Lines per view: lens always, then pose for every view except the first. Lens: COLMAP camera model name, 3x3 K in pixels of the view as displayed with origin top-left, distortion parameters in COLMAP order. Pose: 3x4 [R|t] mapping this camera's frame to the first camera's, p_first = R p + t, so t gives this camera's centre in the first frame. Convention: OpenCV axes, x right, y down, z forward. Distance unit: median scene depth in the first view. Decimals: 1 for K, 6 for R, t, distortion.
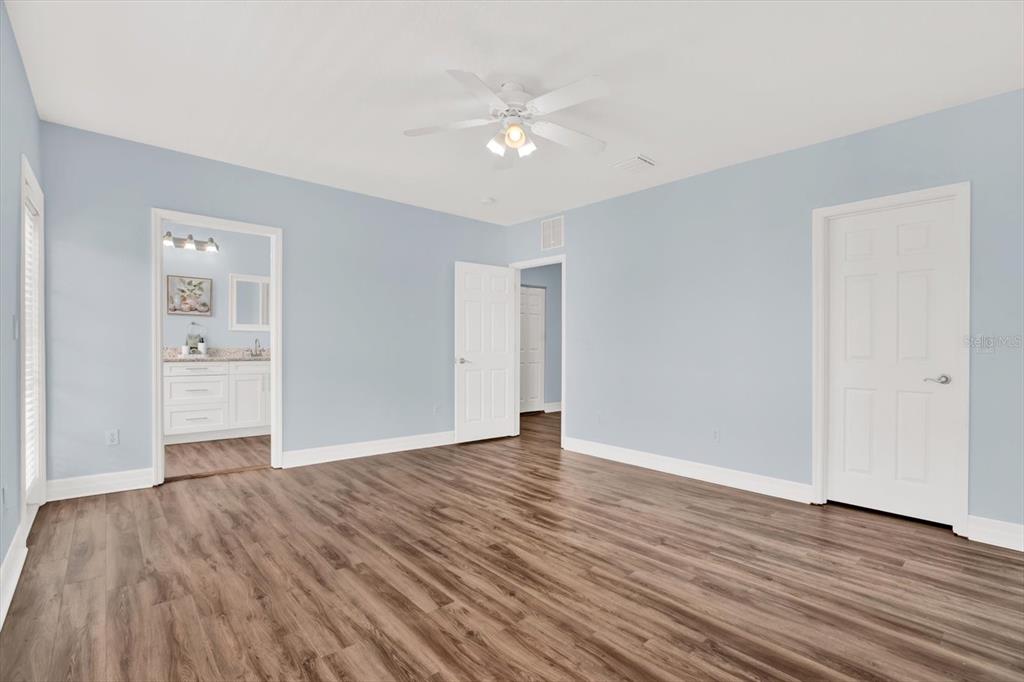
lens RADIAL K [[485.5, 0, 511.6], [0, 485.5, 342.5], [0, 0, 1]] dist [-0.017371, -0.000428]
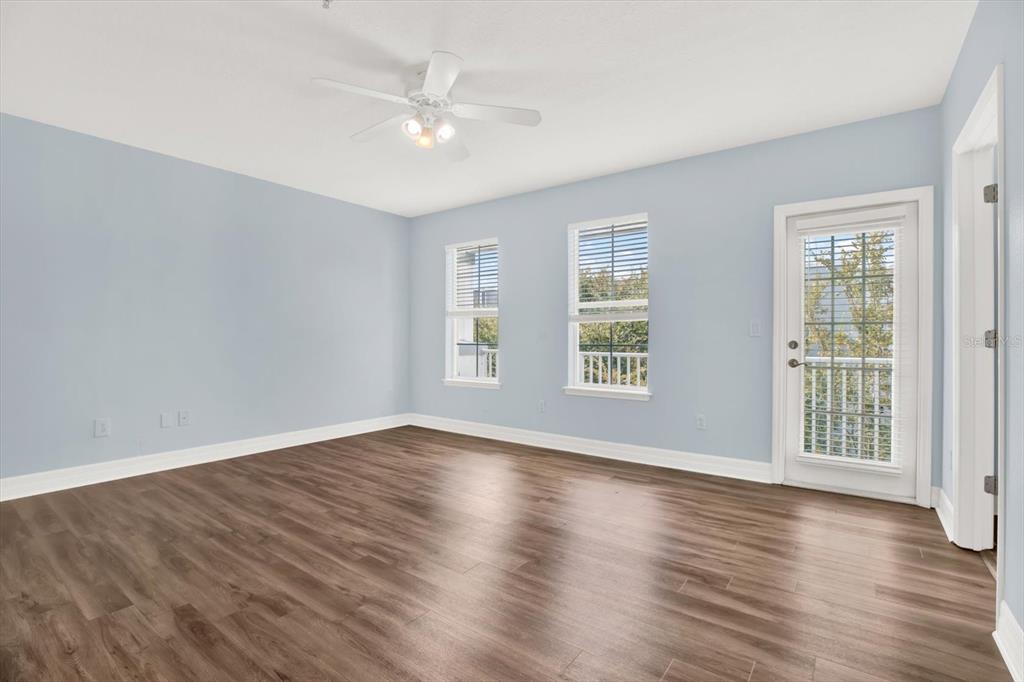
lens RADIAL K [[485.5, 0, 514.9], [0, 485.5, 339.3], [0, 0, 1]] dist [-0.017371, -0.000428]
pose [[-0.977510, -0.009128, -0.210692, 0.034019], [-0.009775, 0.999950, 0.002030, 0.009892], [0.210663, 0.004044, -0.977550, 2.122815]]
